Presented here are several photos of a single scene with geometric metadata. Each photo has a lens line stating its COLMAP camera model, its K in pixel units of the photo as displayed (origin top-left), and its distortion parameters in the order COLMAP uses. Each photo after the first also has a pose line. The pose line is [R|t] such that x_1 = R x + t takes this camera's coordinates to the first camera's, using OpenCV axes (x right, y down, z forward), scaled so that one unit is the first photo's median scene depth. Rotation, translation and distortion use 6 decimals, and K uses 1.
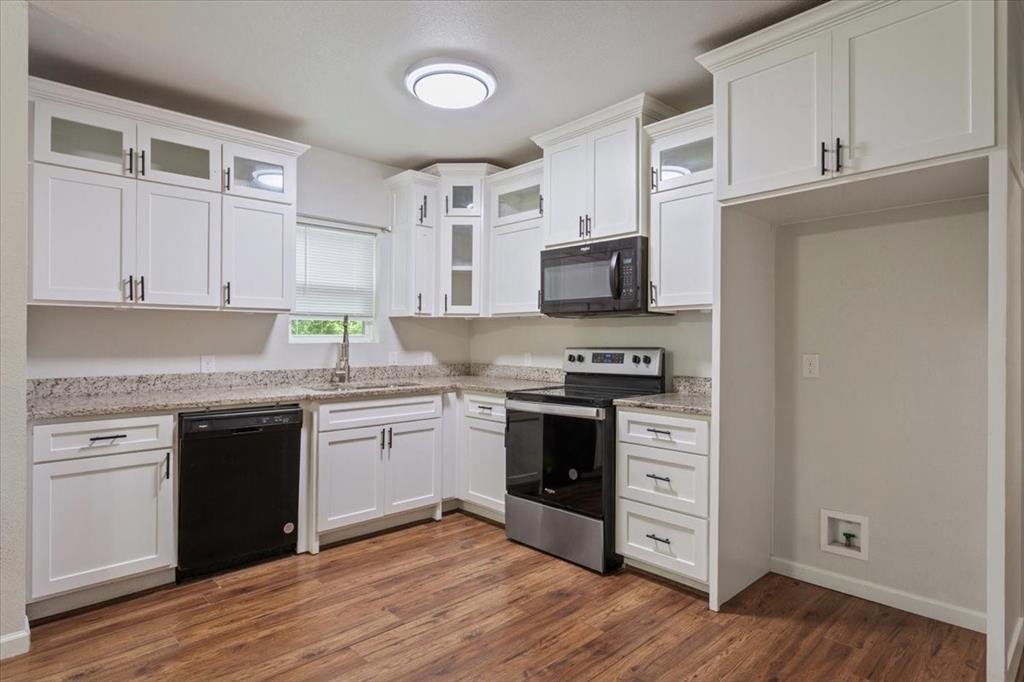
lens RADIAL K [[548.7, 0, 508.2], [0, 548.7, 334.7], [0, 0, 1]] dist [-0.006534, 0.003281]
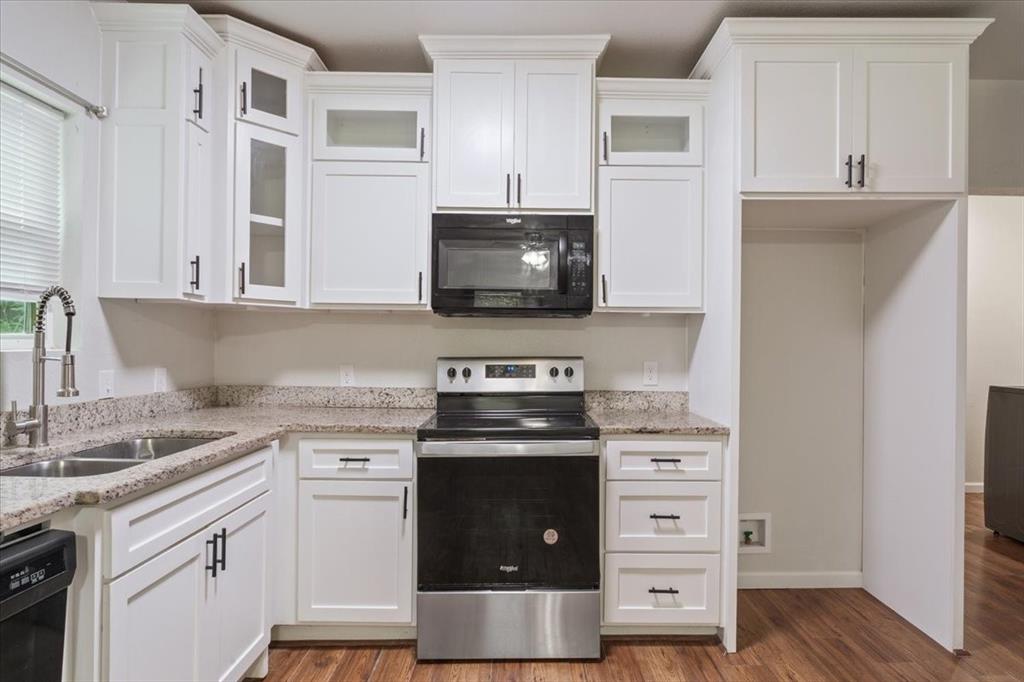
lens RADIAL K [[595.1, 0, 502.3], [0, 595.1, 349.9], [0, 0, 1]] dist [-0.008715, 0.002867]
pose [[0.674481, -0.002878, 0.738287, -0.470053], [-0.013840, 0.999767, 0.016542, 0.000224], [-0.738163, -0.021375, 0.674284, 0.506612]]
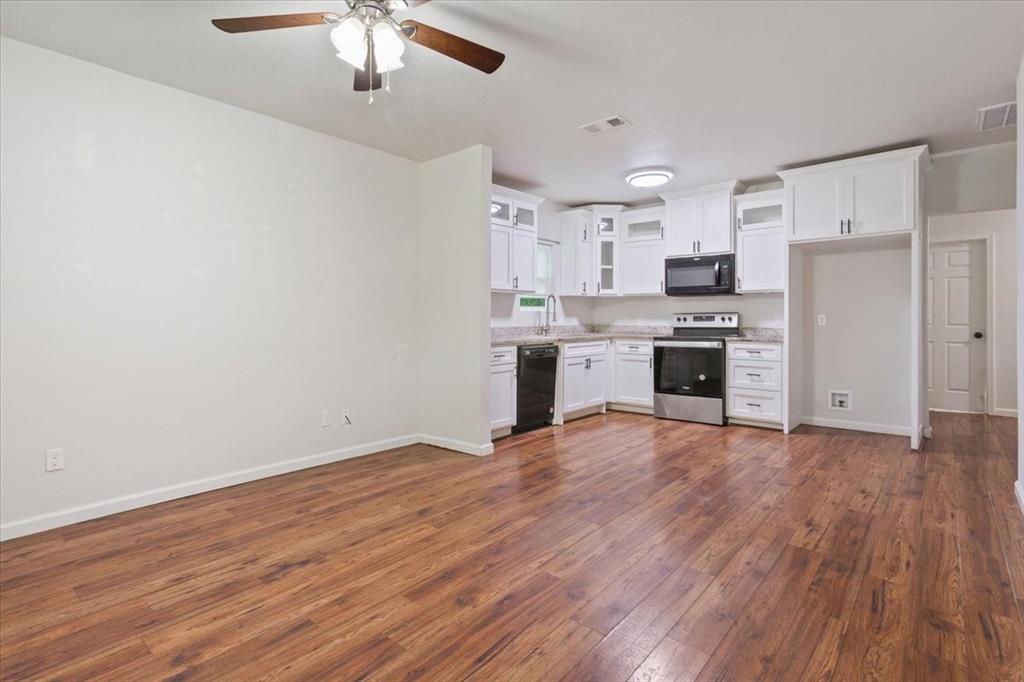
lens RADIAL K [[548.7, 0, 461.9], [0, 548.7, 316.4], [0, 0, 1]] dist [-0.006534, 0.003281]
pose [[0.996051, -0.003631, 0.088708, -0.851608], [0.003173, 0.999981, 0.005296, 0.025591], [-0.088726, -0.004994, 0.996044, -0.803883]]
